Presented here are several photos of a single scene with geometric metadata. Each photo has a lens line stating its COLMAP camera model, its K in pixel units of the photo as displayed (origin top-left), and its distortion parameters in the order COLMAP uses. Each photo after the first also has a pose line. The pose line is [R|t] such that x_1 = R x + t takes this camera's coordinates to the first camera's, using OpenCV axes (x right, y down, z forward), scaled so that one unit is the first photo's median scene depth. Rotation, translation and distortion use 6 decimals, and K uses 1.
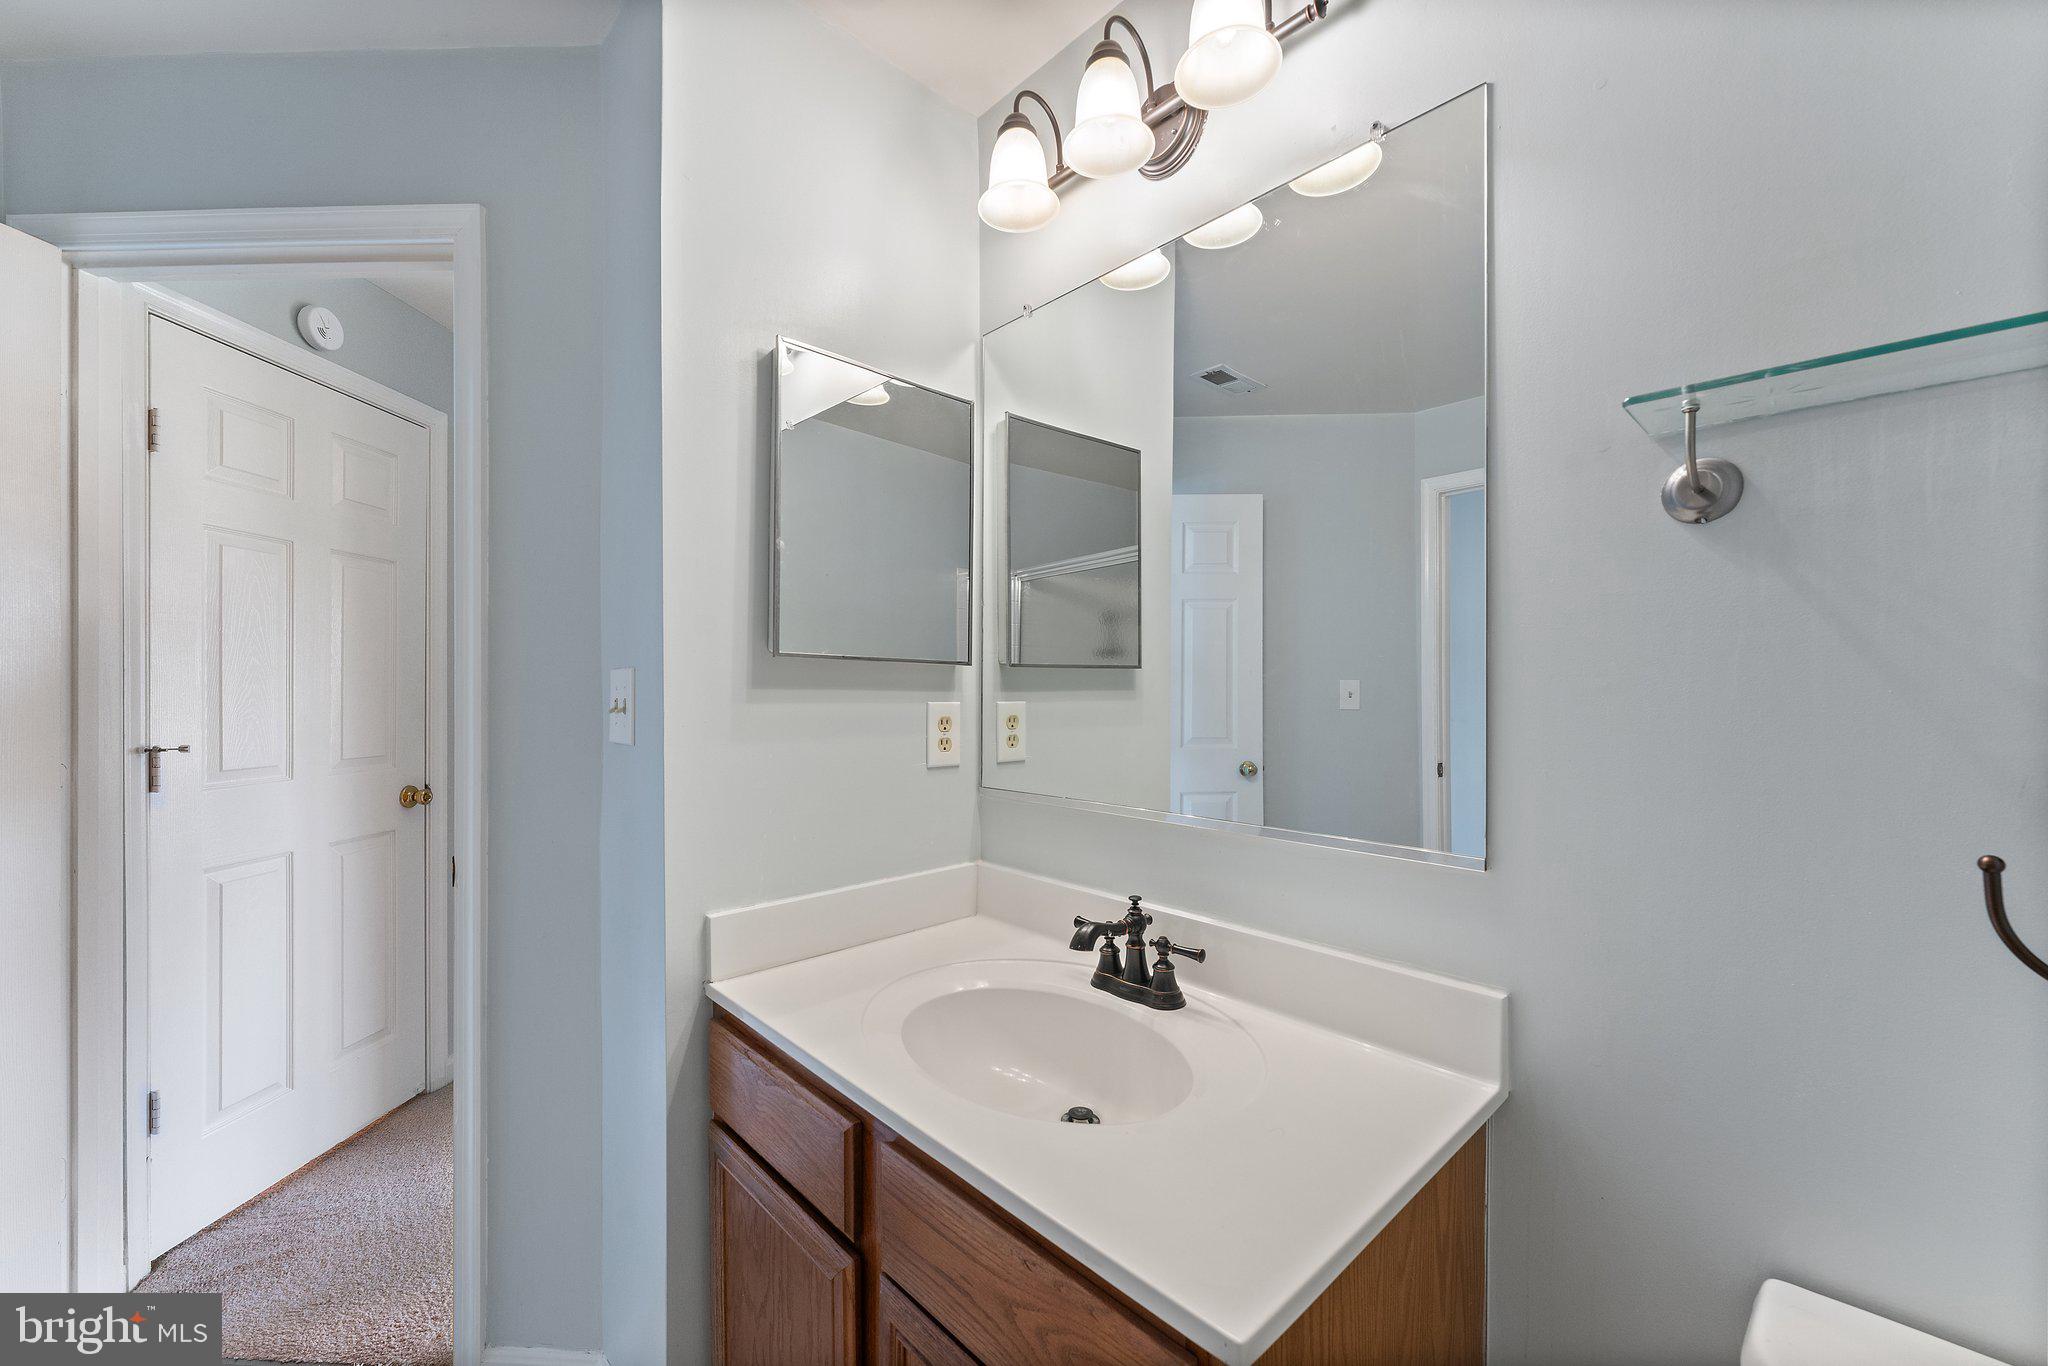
lens RADIAL K [[808.0, 0, 1024.6], [0, 808.0, 688.3], [0, 0, 1]] dist [-0.000169, 0.000402]
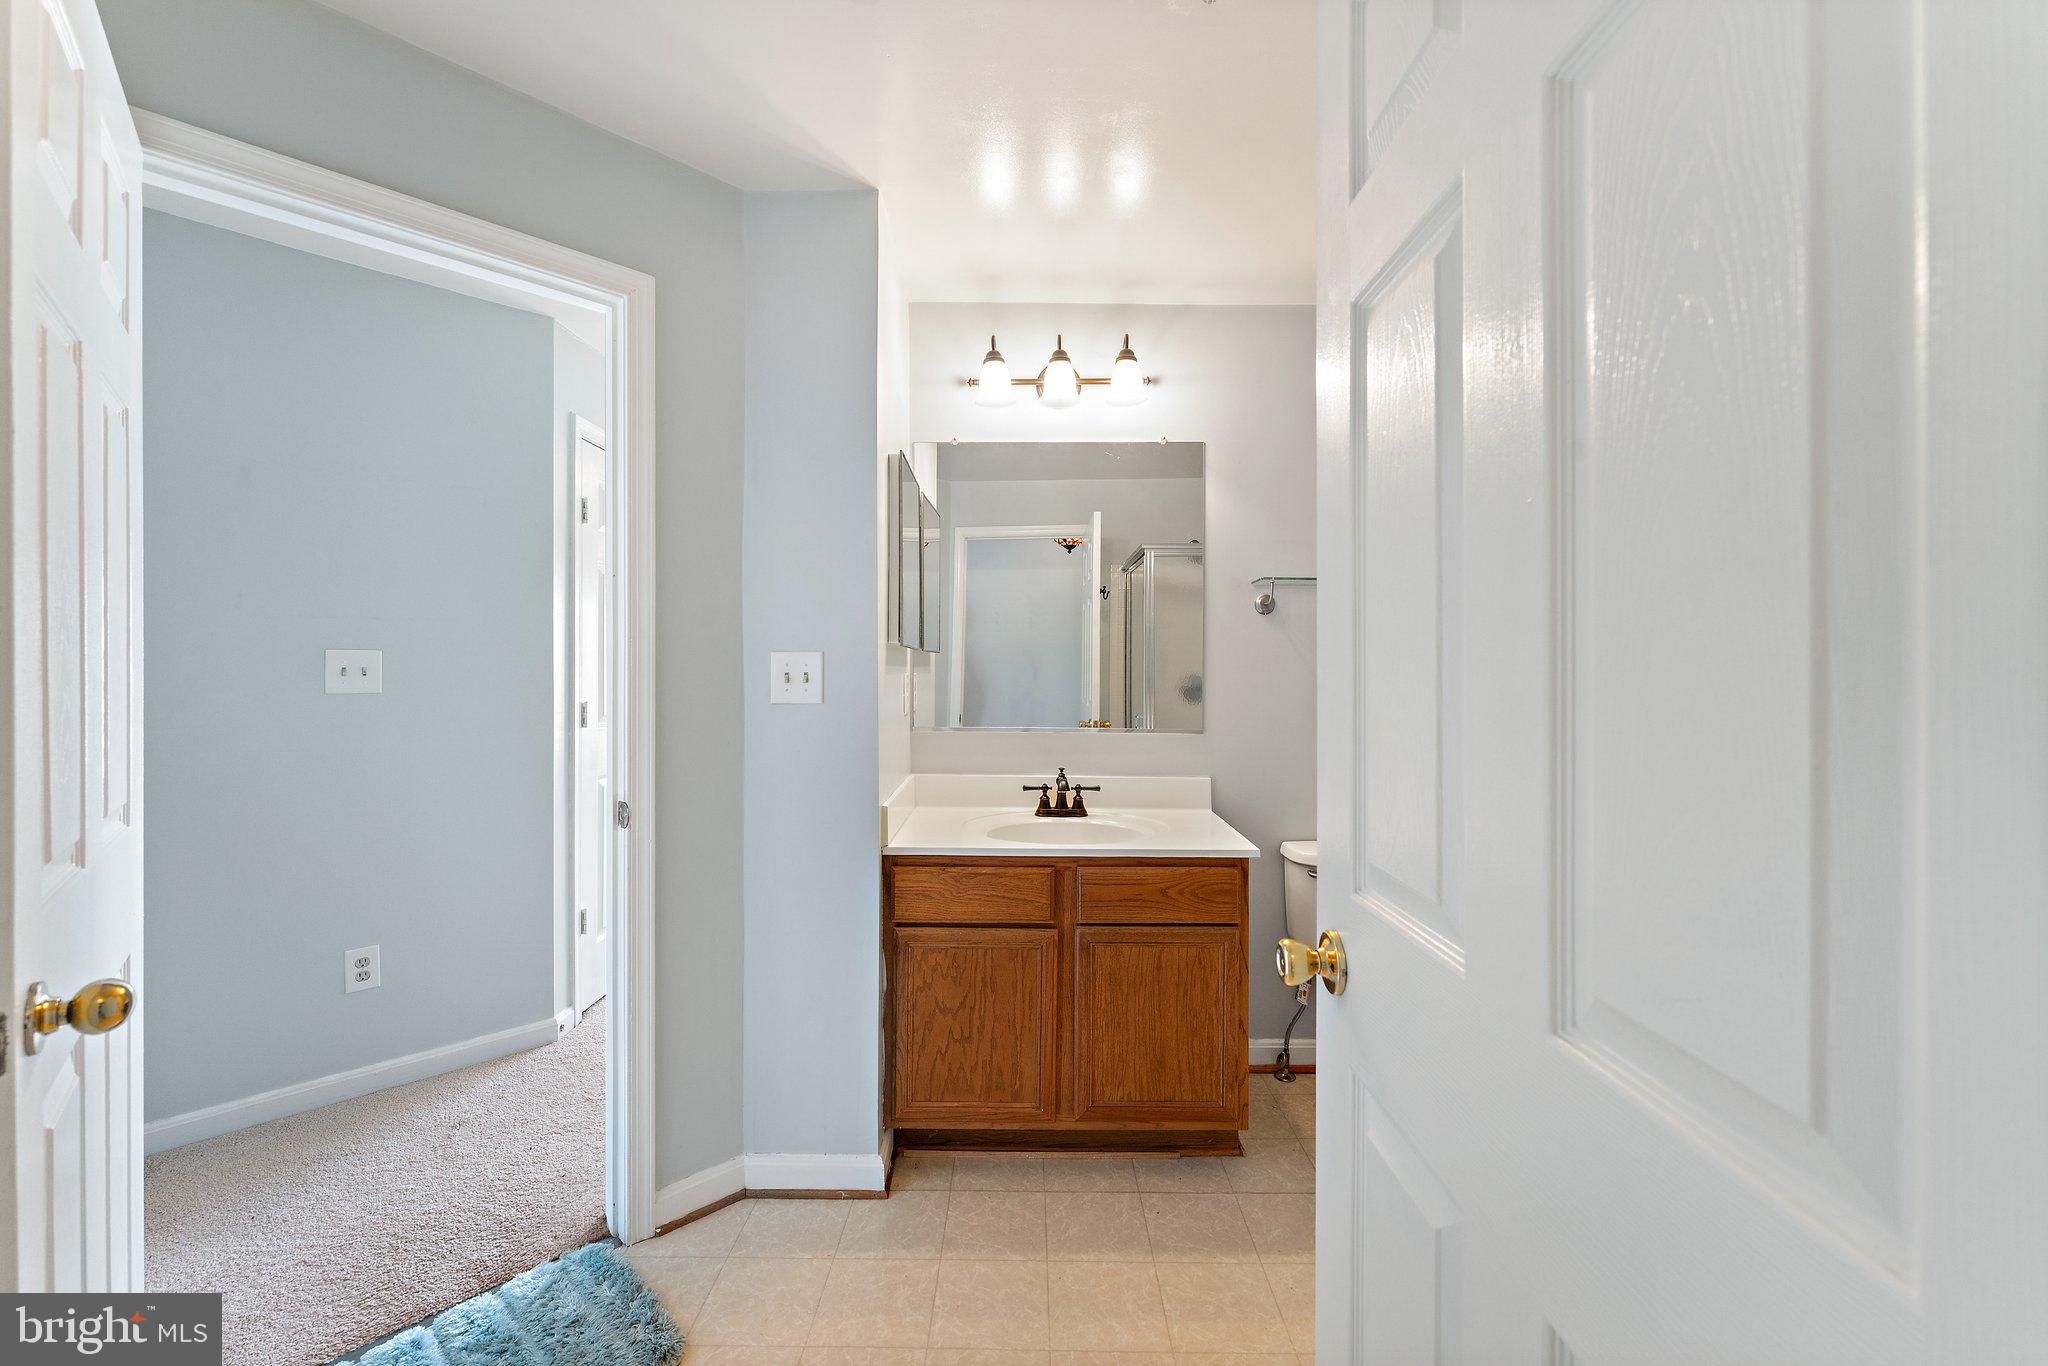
lens RADIAL K [[808.0, 0, 1023.5], [0, 808.0, 671.2], [0, 0, 1]] dist [-0.000169, 0.000402]
pose [[0.675328, -0.003067, 0.737511, -1.472083], [-0.006981, 0.999920, 0.010551, -0.007367], [-0.737484, -0.012274, 0.675253, -0.310048]]
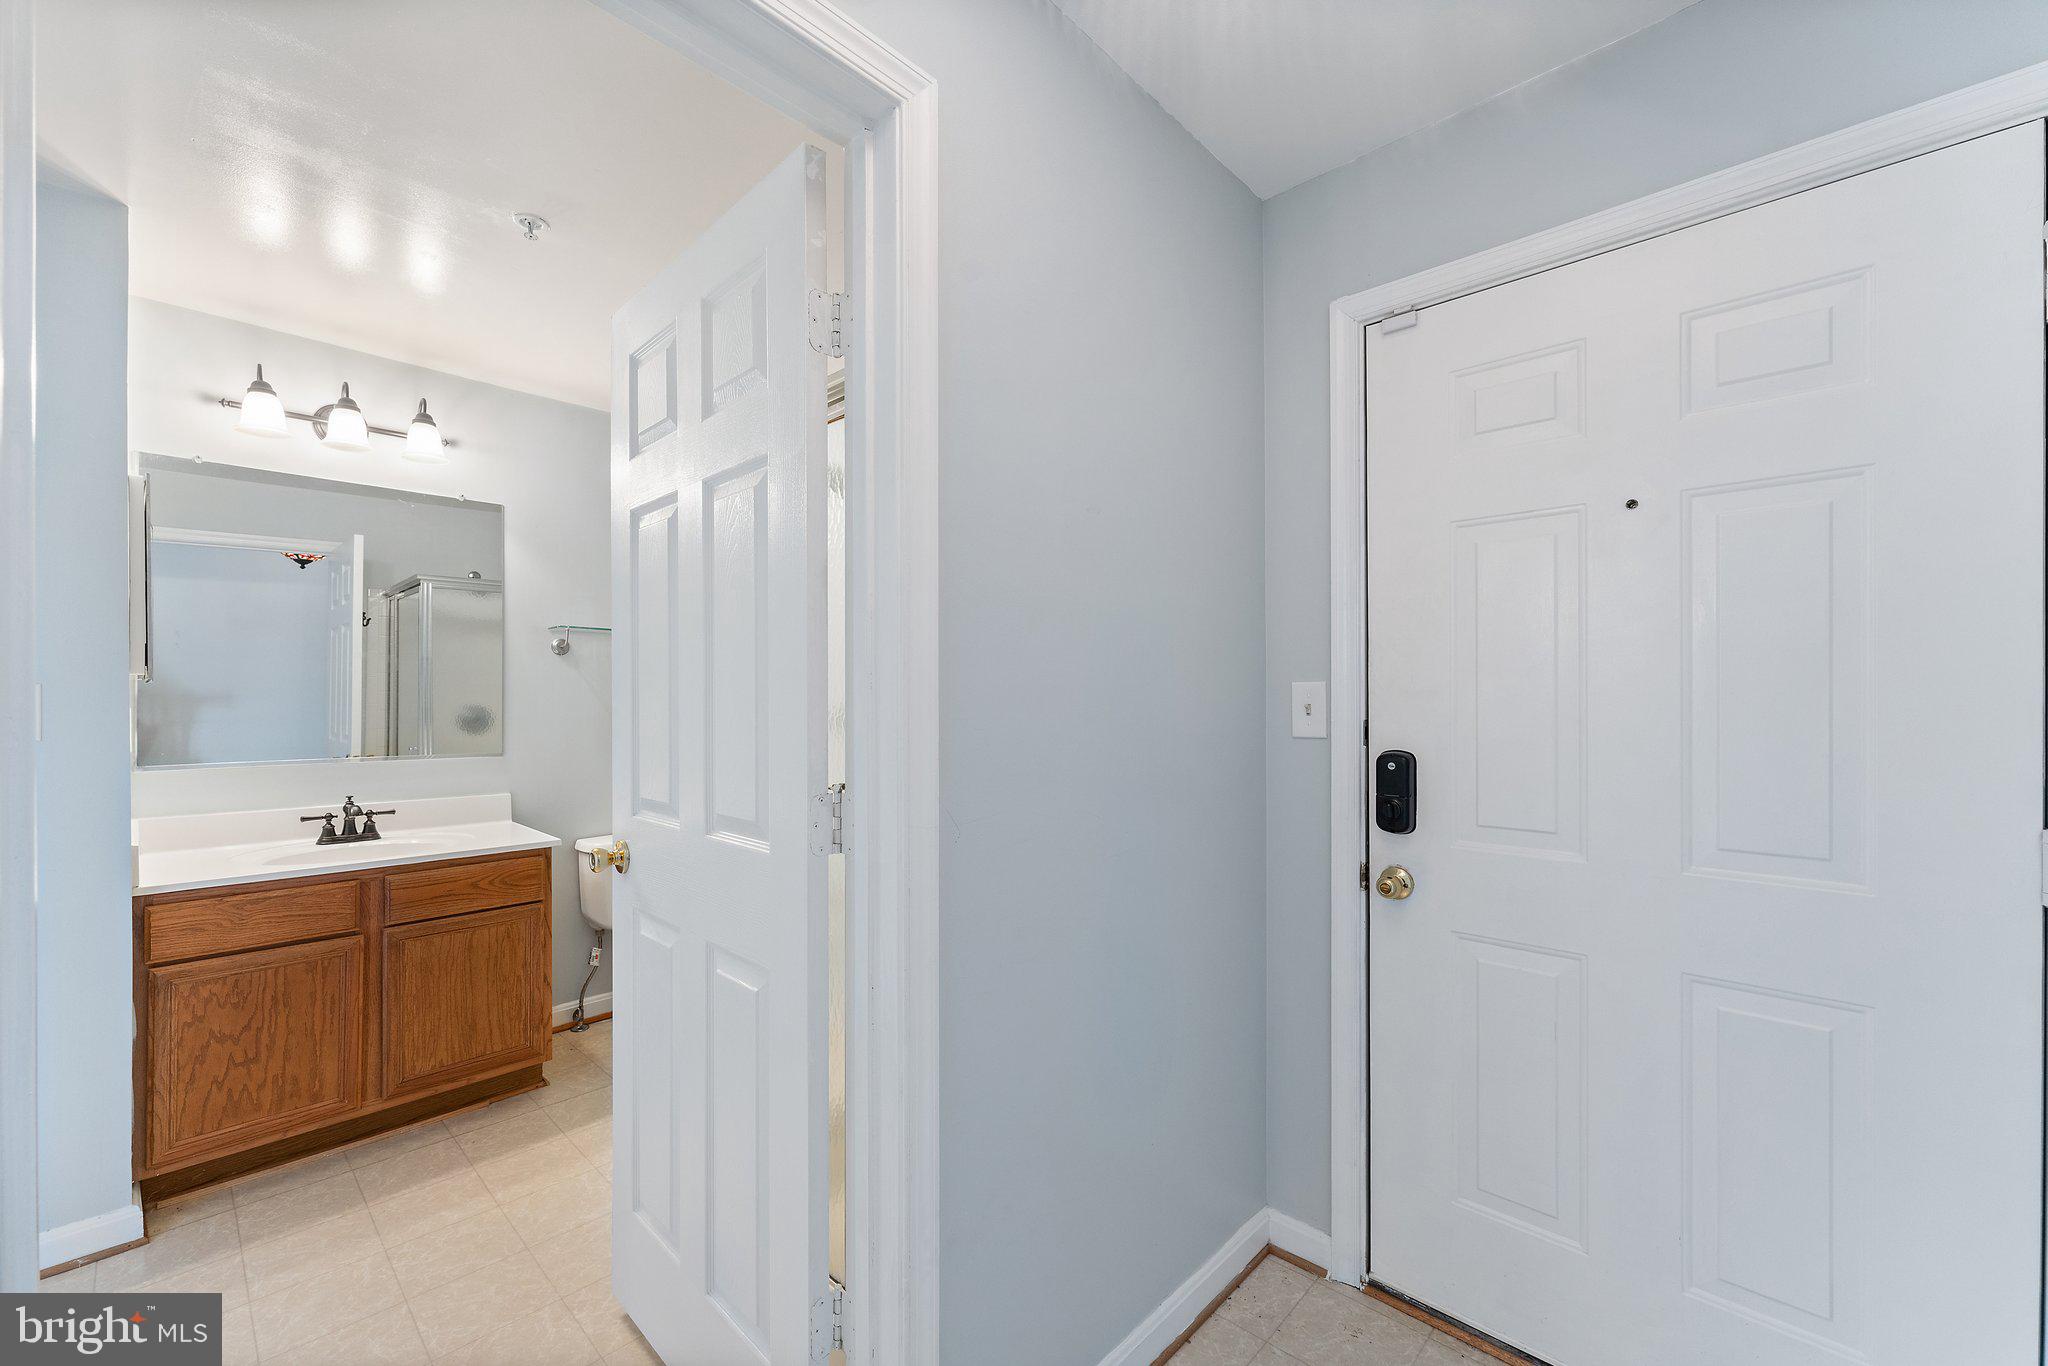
lens RADIAL K [[808.0, 0, 1019.8], [0, 808.0, 692.3], [0, 0, 1]] dist [-0.000169, 0.000402]
pose [[-0.086574, 0.003321, 0.996240, -2.205102], [-0.005198, 0.999979, -0.003785, -0.016893], [-0.996232, -0.005507, -0.086555, -0.592615]]
